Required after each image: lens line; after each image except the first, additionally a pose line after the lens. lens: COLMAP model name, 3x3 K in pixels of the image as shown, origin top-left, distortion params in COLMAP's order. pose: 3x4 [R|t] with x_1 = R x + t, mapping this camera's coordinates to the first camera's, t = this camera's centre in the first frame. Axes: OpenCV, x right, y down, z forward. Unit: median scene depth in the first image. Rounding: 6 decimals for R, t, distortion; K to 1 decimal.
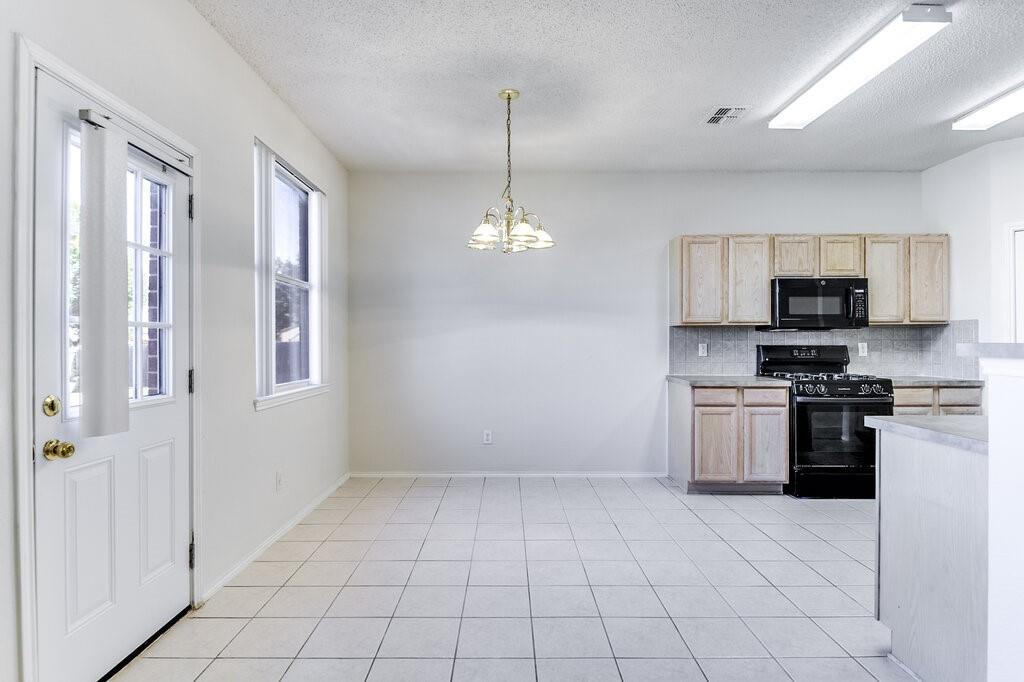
lens RADIAL K [[531.2, 0, 509.6], [0, 531.2, 345.1], [0, 0, 1]] dist [0.034278, -0.041382]
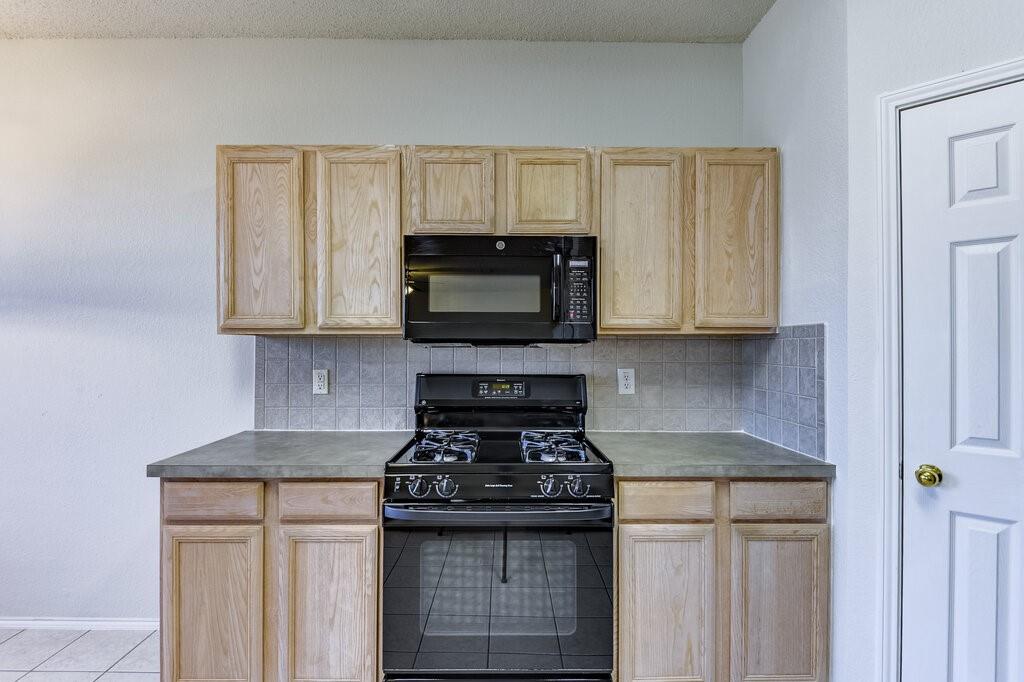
lens RADIAL K [[503.0, 0, 512.0], [0, 503.0, 341.0], [0, 0, 1]] dist [-0.001289, -0.000855]
pose [[0.999966, 0.003727, 0.007328, 0.583487], [-0.003663, 0.999956, -0.008673, -0.028371], [-0.007360, 0.008646, 0.999936, 0.549953]]
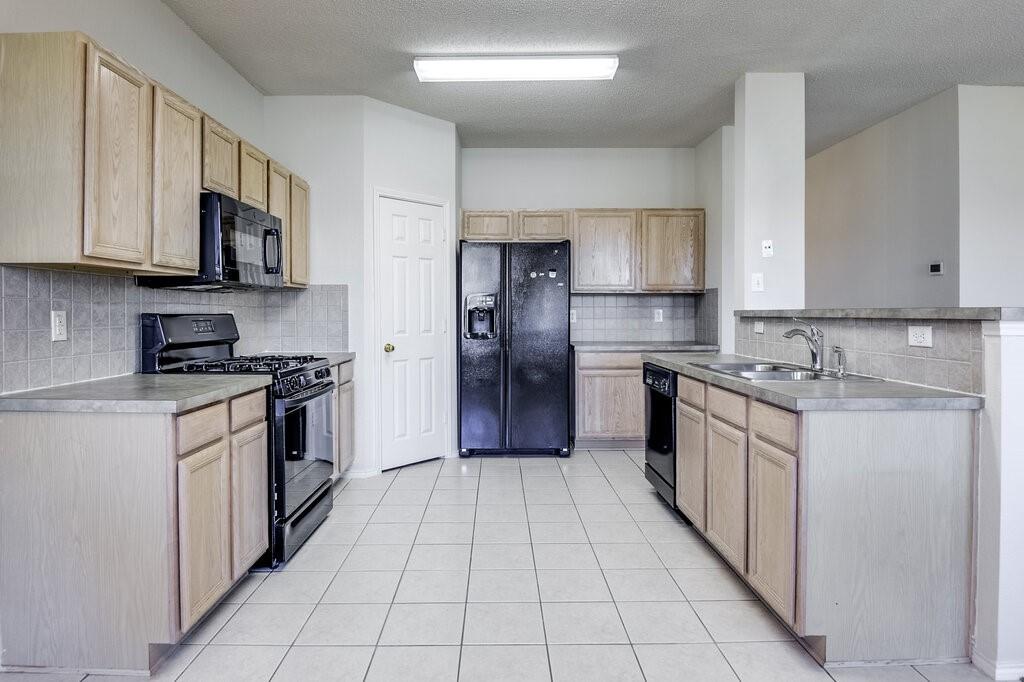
lens RADIAL K [[584.2, 0, 507.6], [0, 584.2, 314.9], [0, 0, 1]] dist [-0.023175, -0.000337]
pose [[-0.008755, -0.002874, 0.999958, -0.103910], [0.002870, 0.999992, 0.002899, 0.000460], [-0.999958, 0.002895, -0.008747, 0.694905]]
